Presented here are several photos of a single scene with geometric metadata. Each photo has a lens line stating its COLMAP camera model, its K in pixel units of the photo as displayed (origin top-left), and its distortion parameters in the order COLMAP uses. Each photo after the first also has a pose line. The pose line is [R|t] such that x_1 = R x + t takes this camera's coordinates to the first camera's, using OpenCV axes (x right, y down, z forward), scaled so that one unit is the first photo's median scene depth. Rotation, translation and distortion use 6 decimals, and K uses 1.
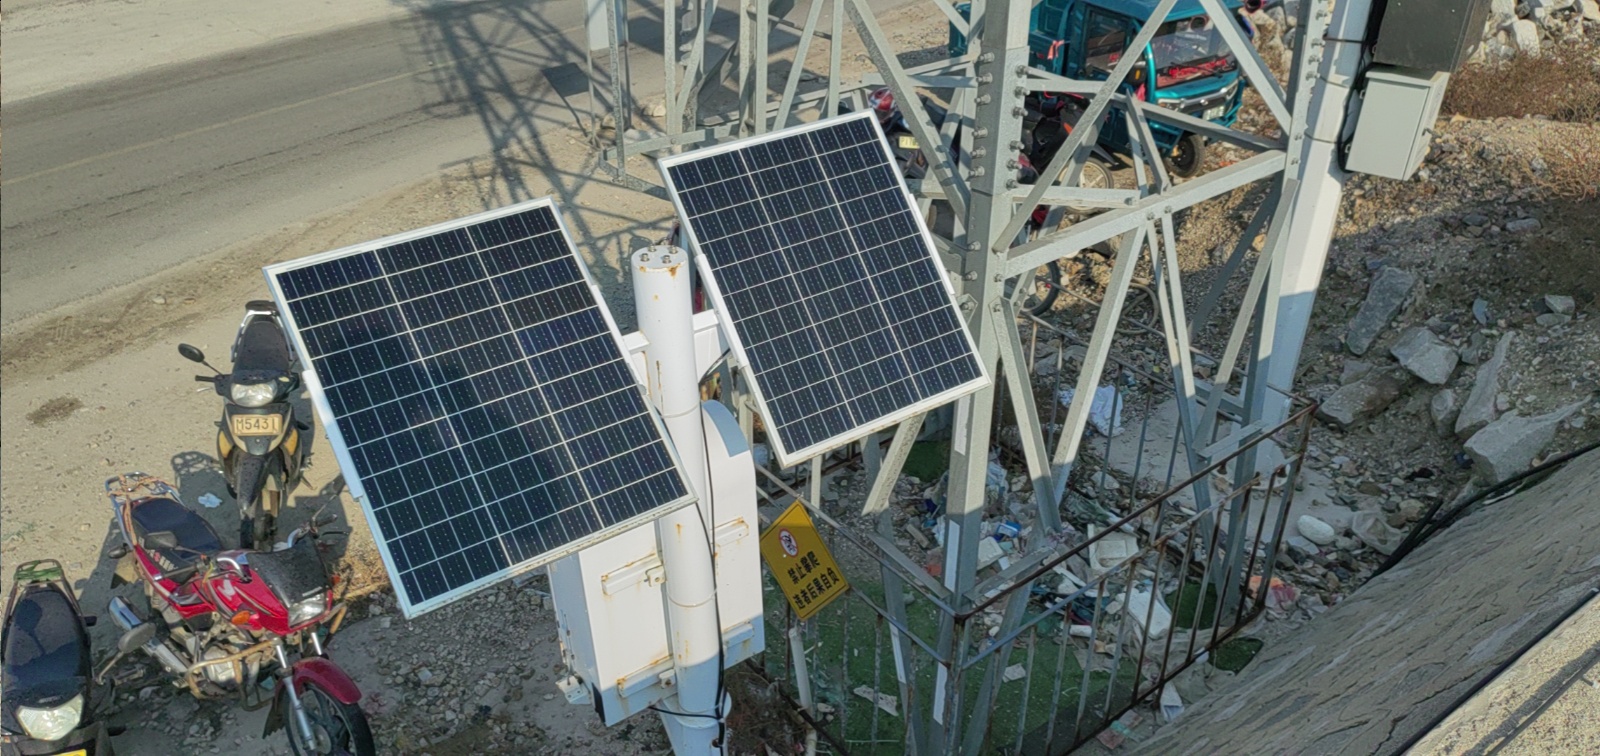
lens RADIAL K [[1159.6, 0, 798.0], [0, 1159.6, 376.3], [0, 0, 1]] dist [0.027593, 0.021517]
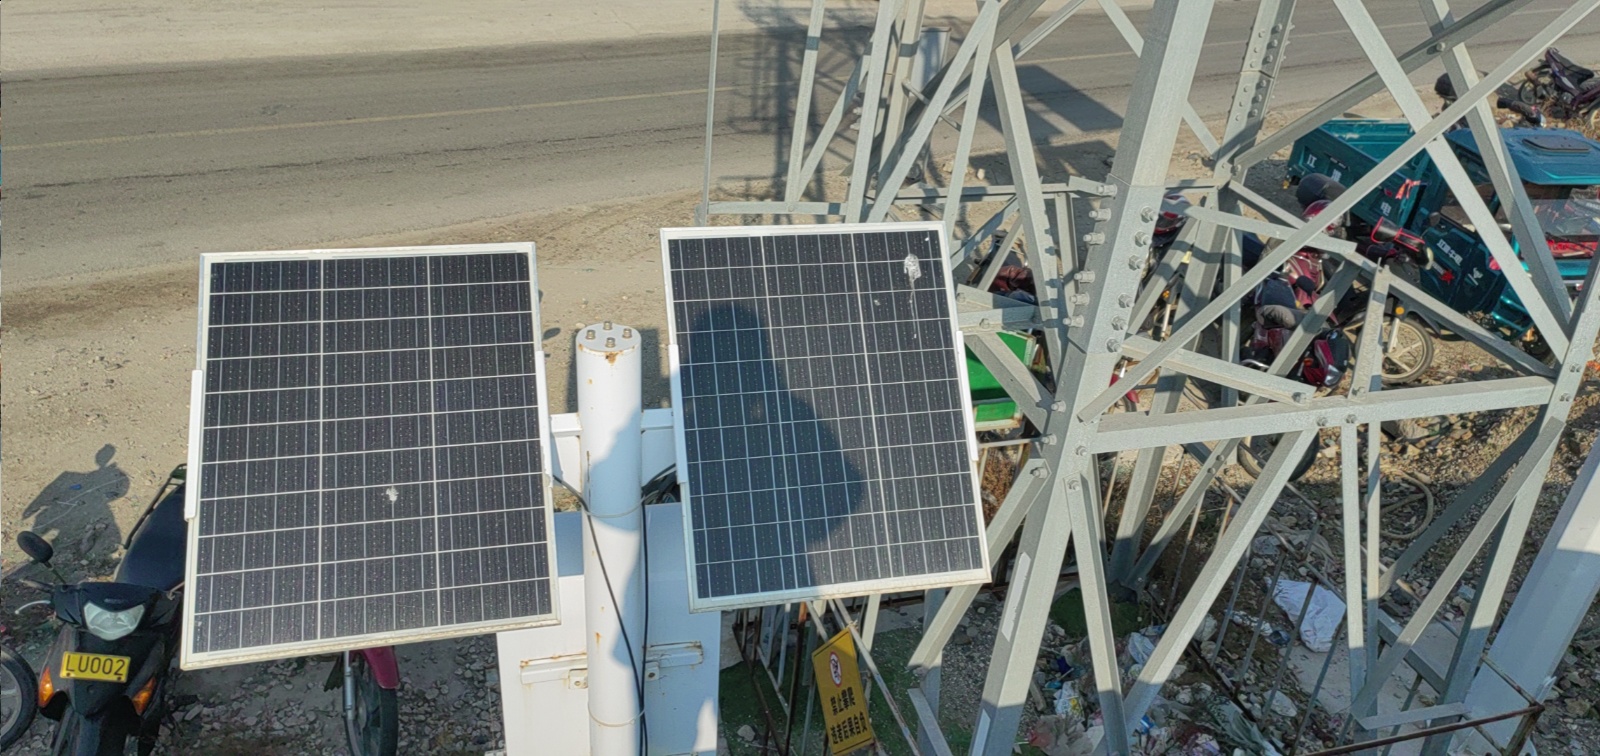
lens RADIAL K [[1159.6, 0, 801.8], [0, 1159.6, 380.4], [0, 0, 1]] dist [0.027593, 0.021517]
pose [[0.932607, 0.244646, -0.265318, 0.168481], [-0.253775, 0.967263, -0.000134, -0.071578], [0.256599, 0.067456, 0.964161, 0.131394]]
